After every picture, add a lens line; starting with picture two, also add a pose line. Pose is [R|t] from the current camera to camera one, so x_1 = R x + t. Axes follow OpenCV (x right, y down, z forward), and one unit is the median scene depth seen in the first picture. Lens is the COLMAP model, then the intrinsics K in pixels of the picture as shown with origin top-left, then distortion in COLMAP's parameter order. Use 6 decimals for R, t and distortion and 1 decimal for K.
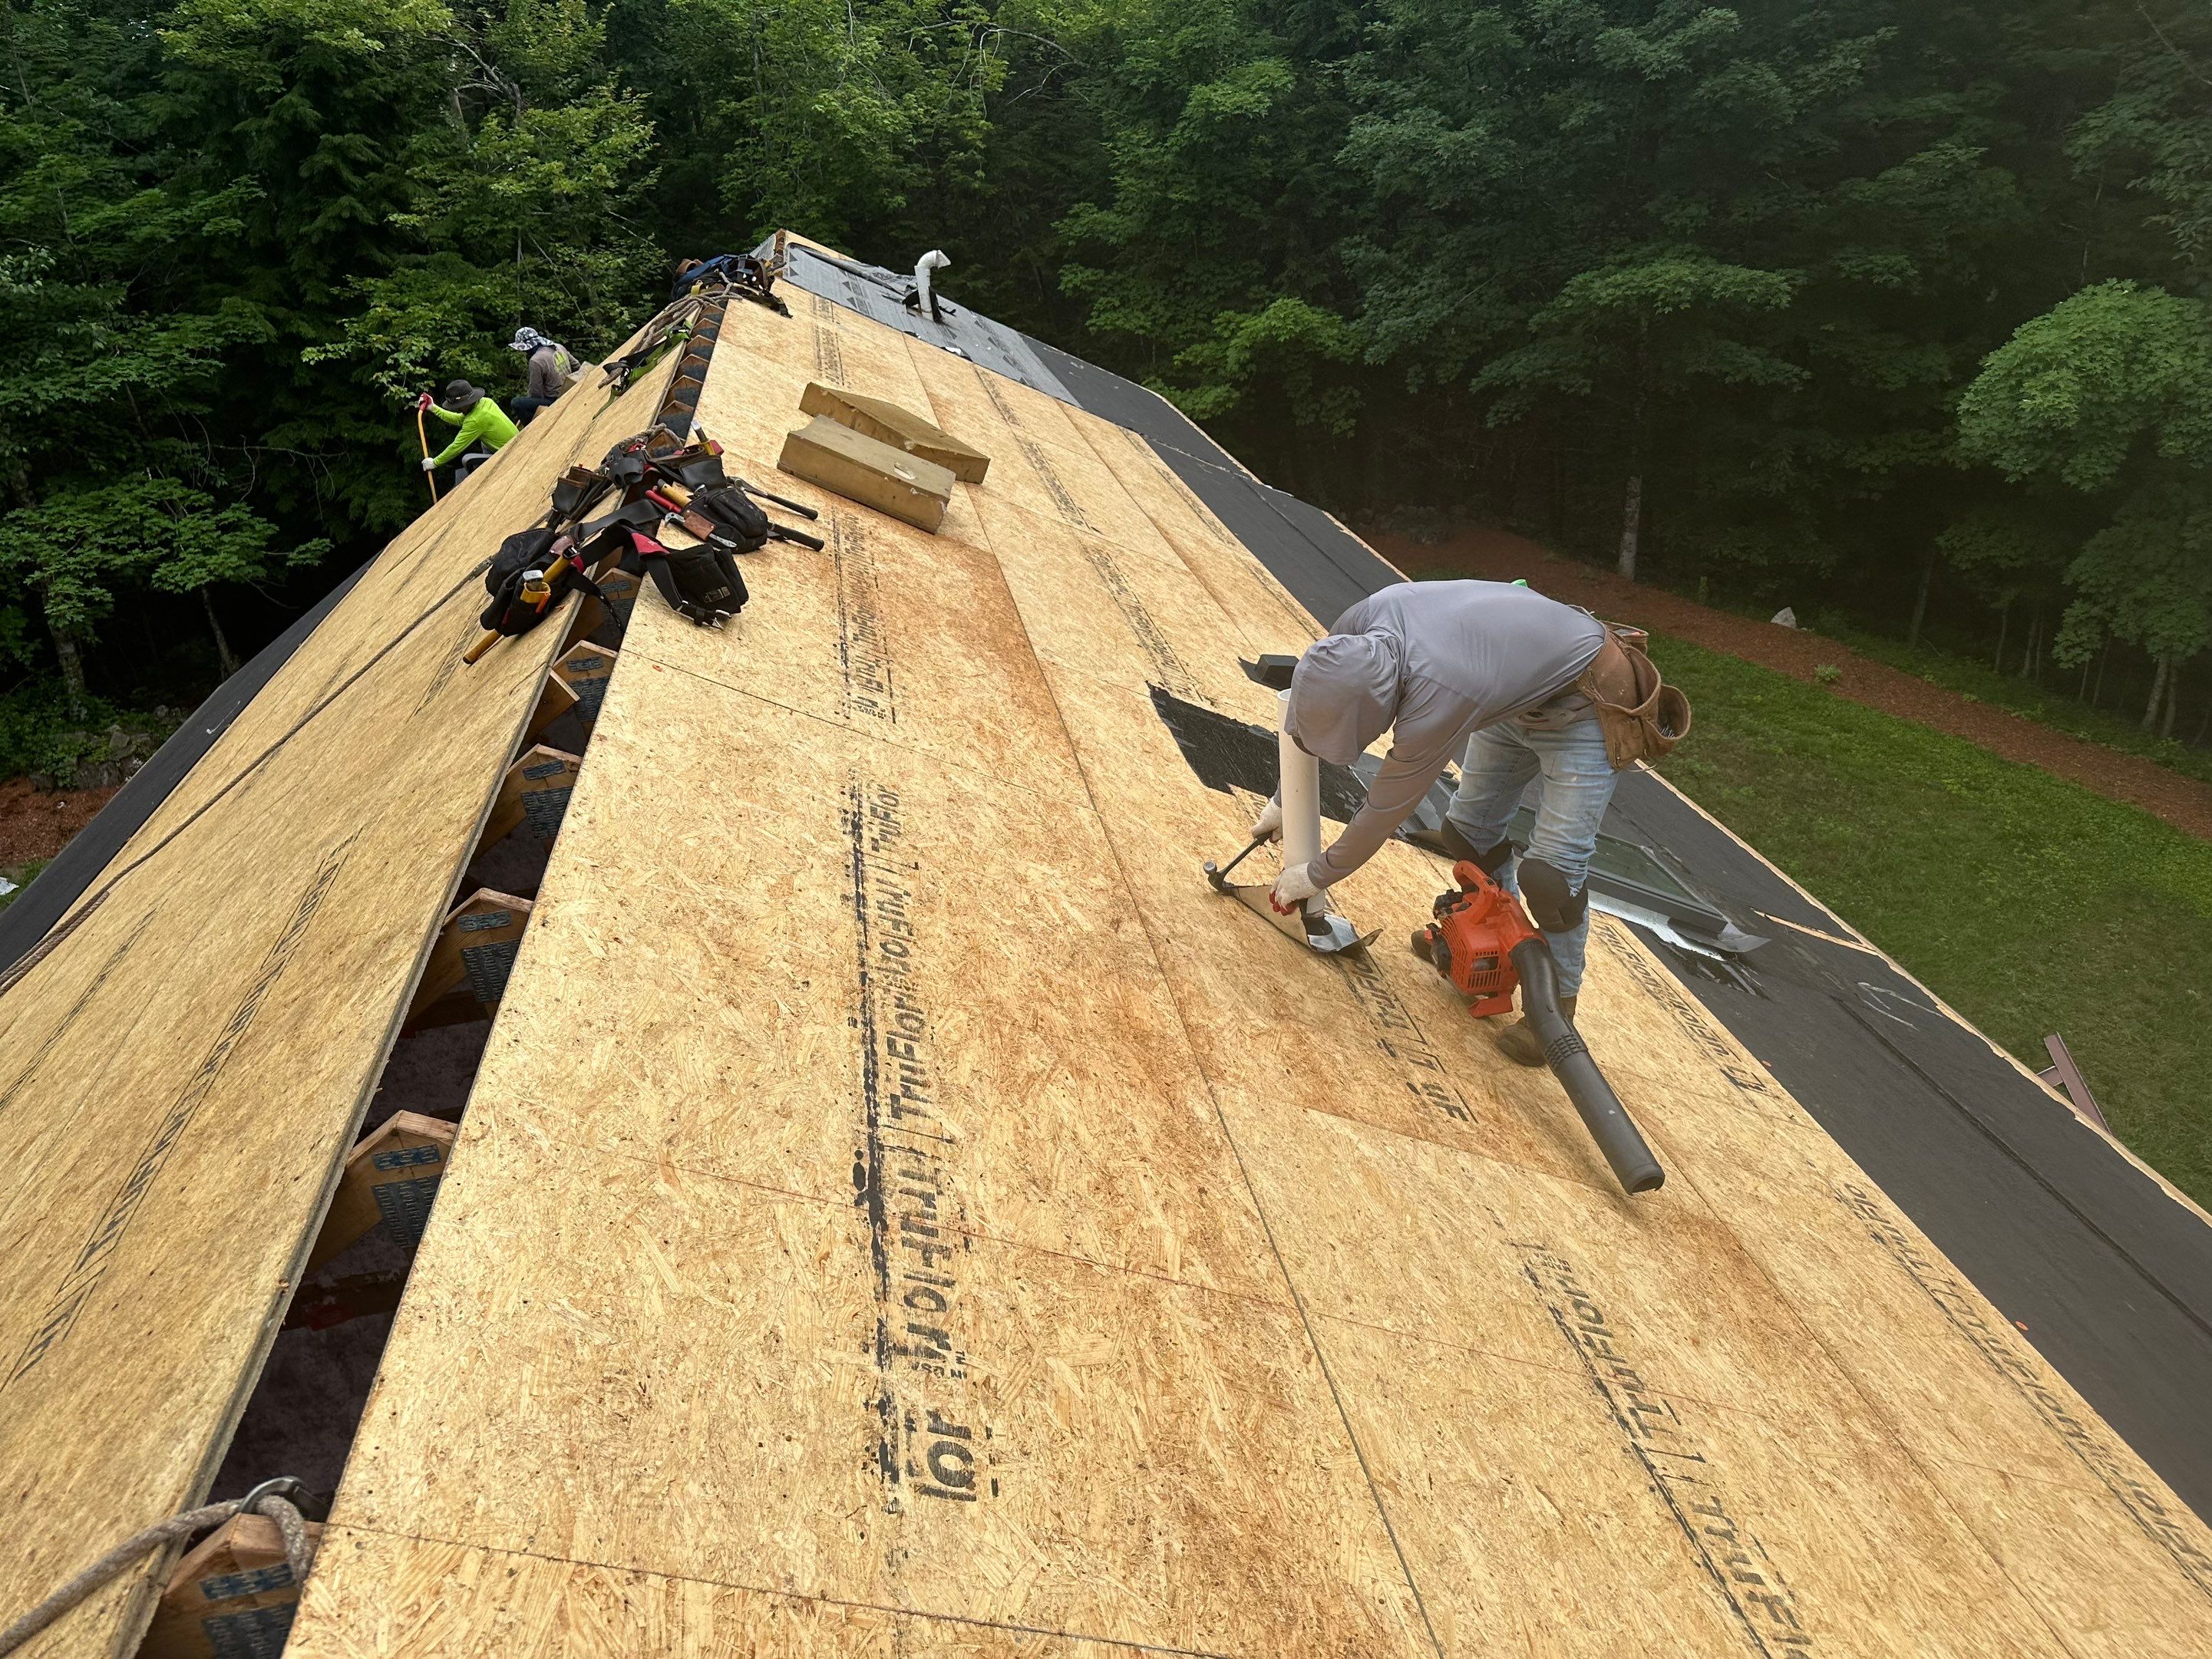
lens RADIAL K [[1550.5, 0, 1121.6], [0, 1550.5, 818.0], [0, 0, 1]] dist [0.035614, -0.048444]
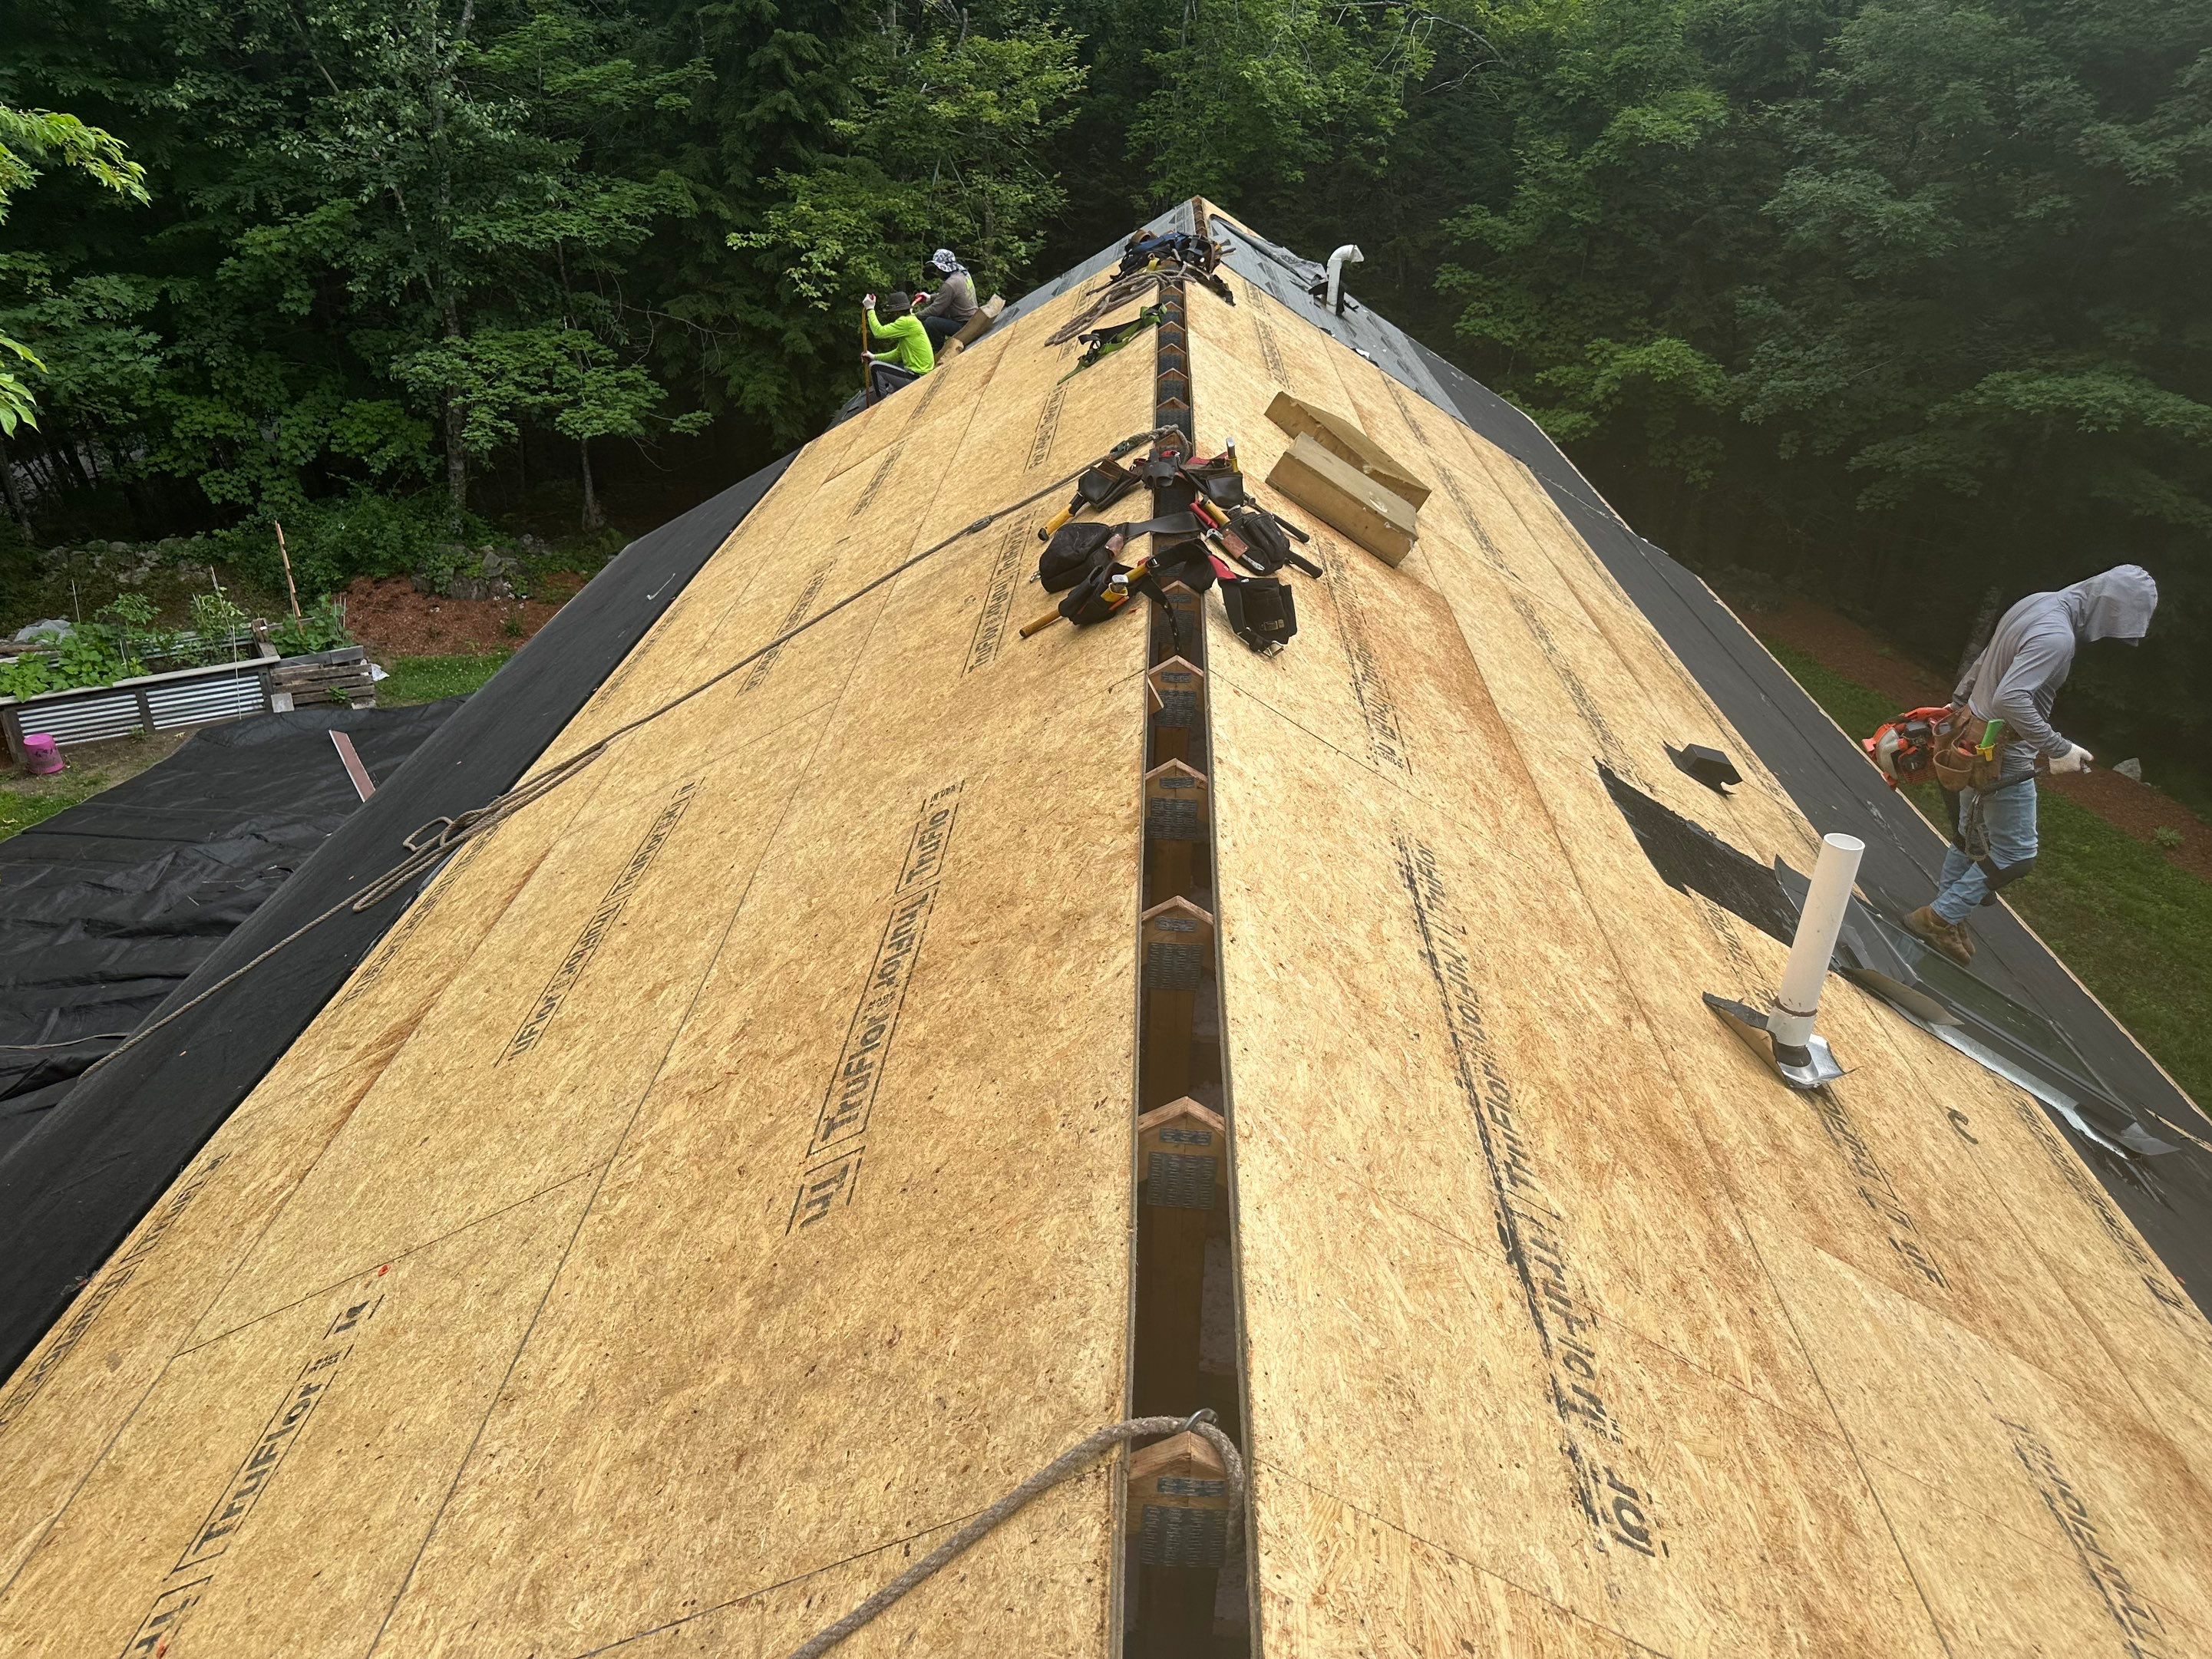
lens RADIAL K [[1550.5, 0, 1103.5], [0, 1550.5, 836.2], [0, 0, 1]] dist [0.035614, -0.048444]
pose [[0.967197, 0.215383, -0.134688, -0.166401], [-0.210441, 0.976323, 0.050080, -0.024166], [0.142285, -0.020093, 0.989622, -0.079243]]
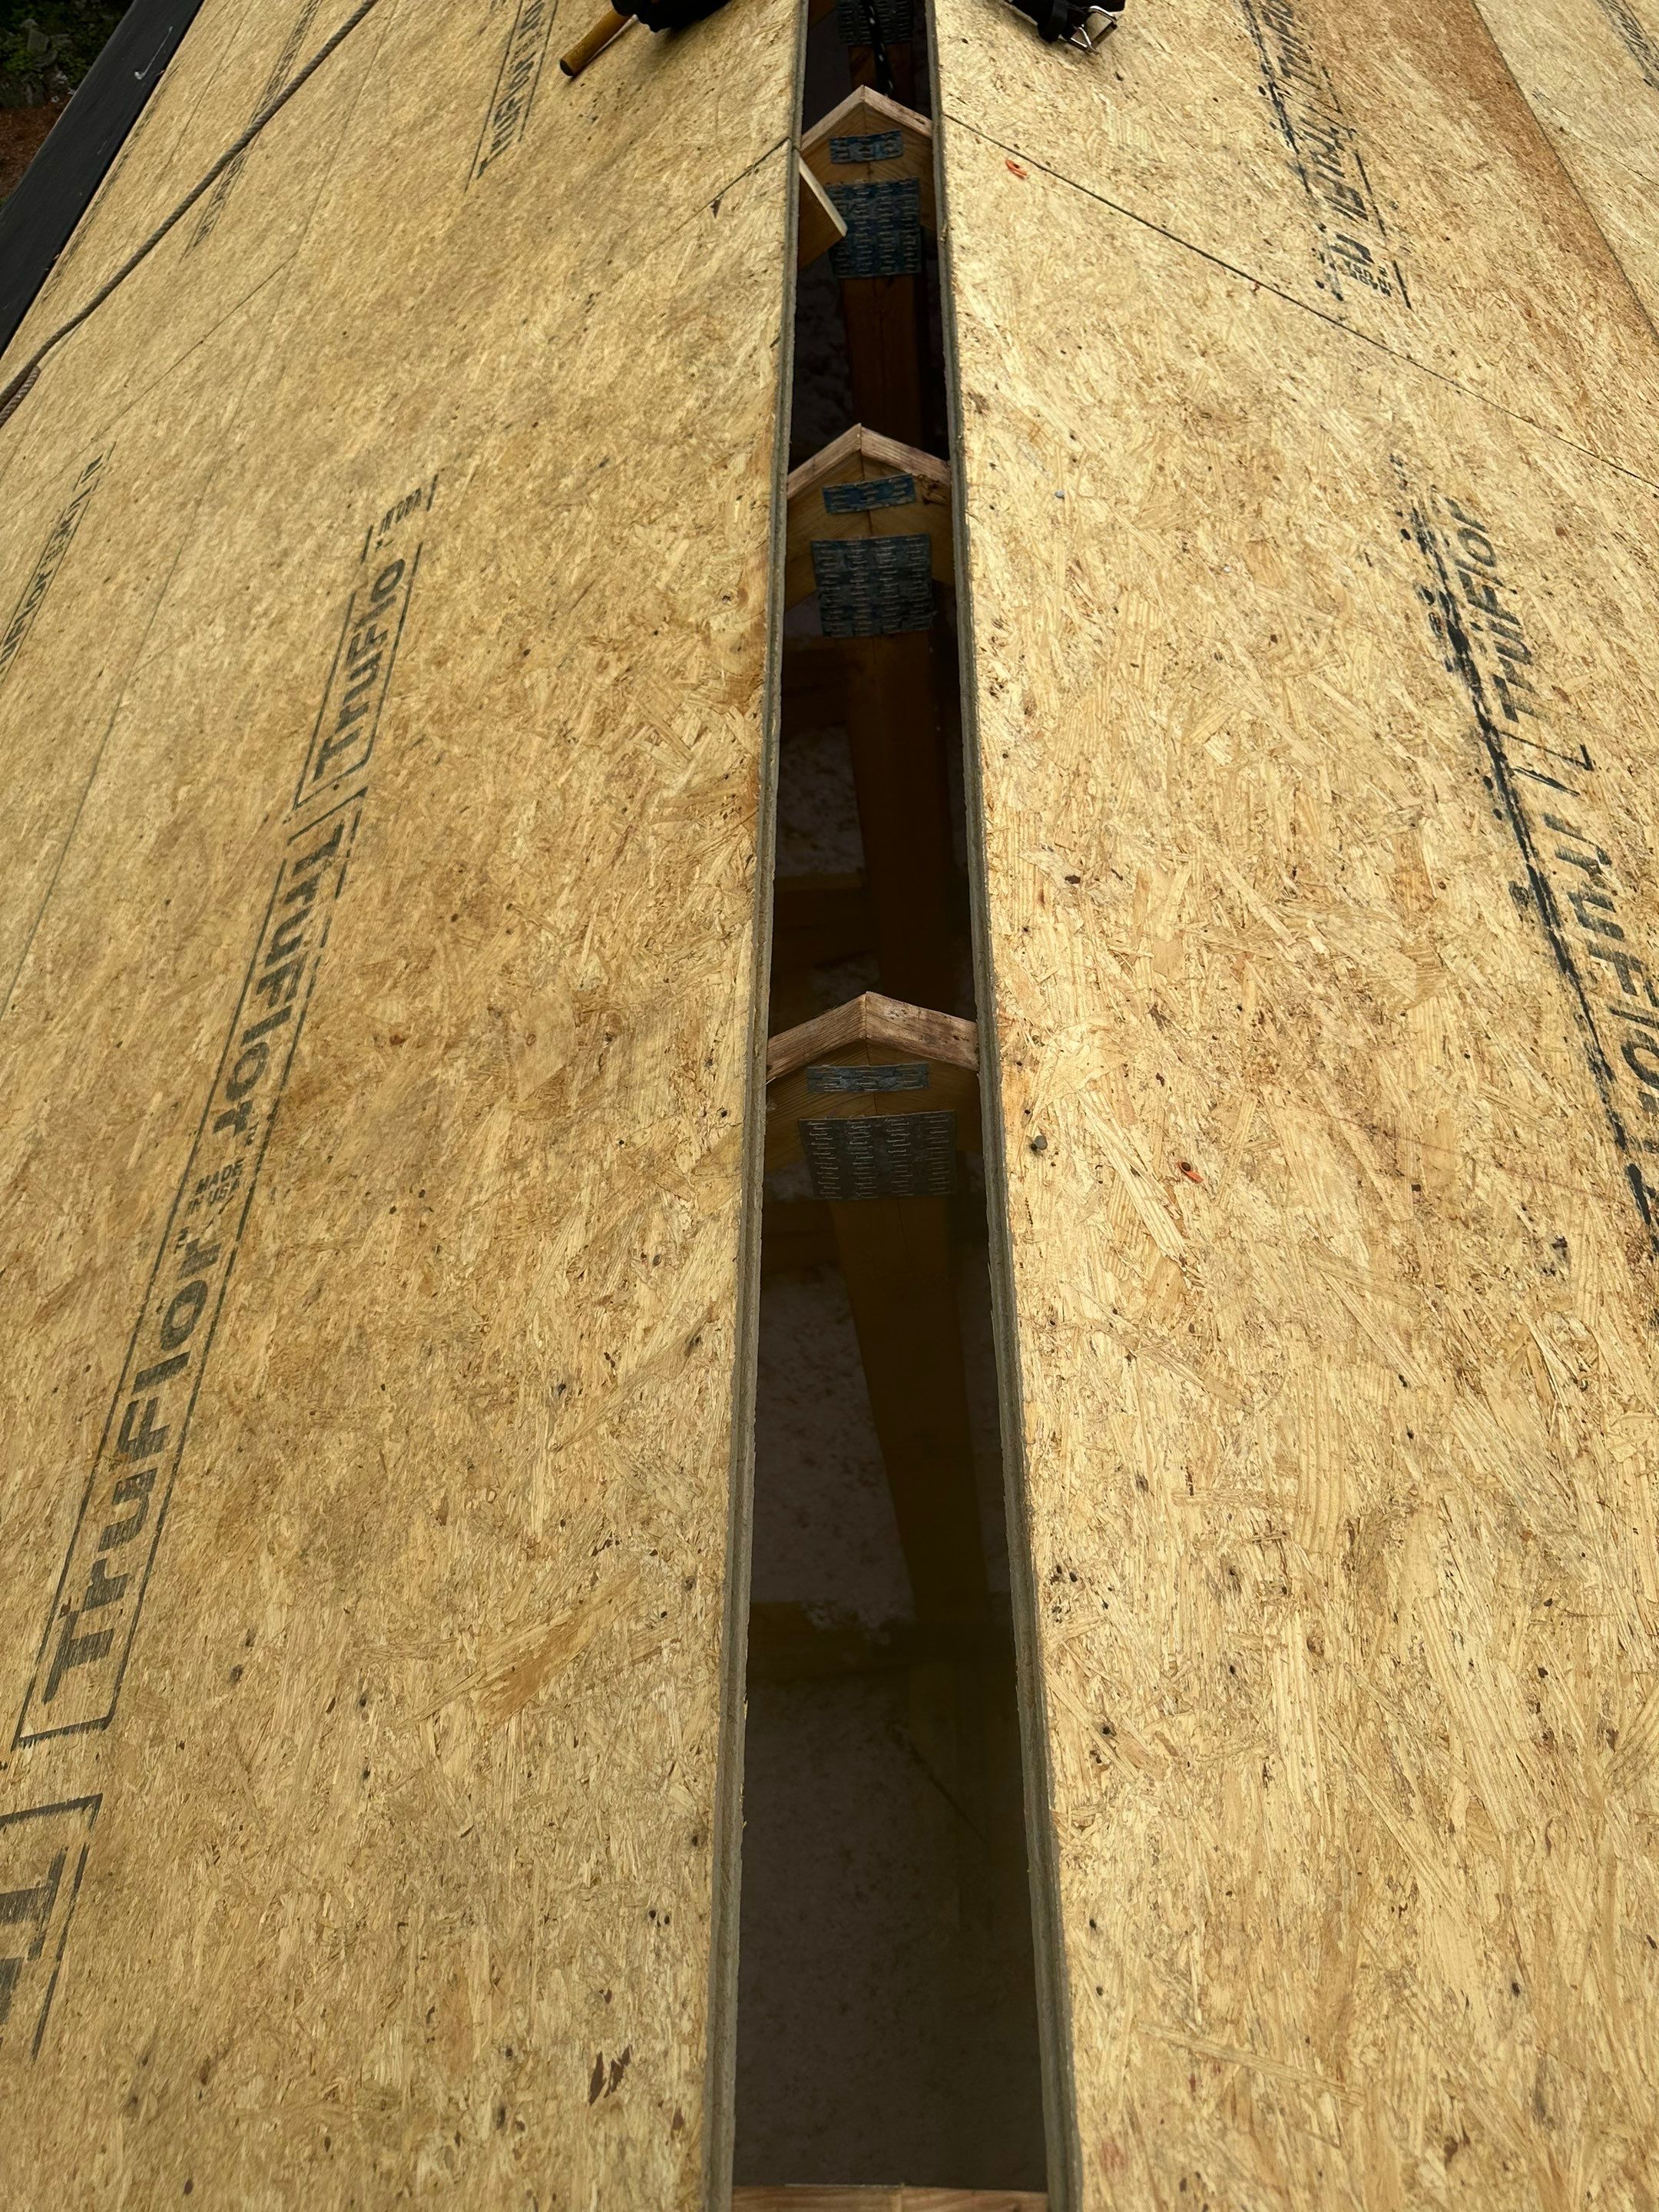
lens RADIAL K [[1550.7, 0, 839.5], [0, 1550.7, 1114.9], [0, 0, 1]] dist [0.035614, -0.048444]
pose [[0.982053, 0.157833, -0.103249, -0.194907], [-0.084202, 0.856755, 0.508803, -0.065602], [0.168764, -0.490978, 0.854669, 0.345056]]
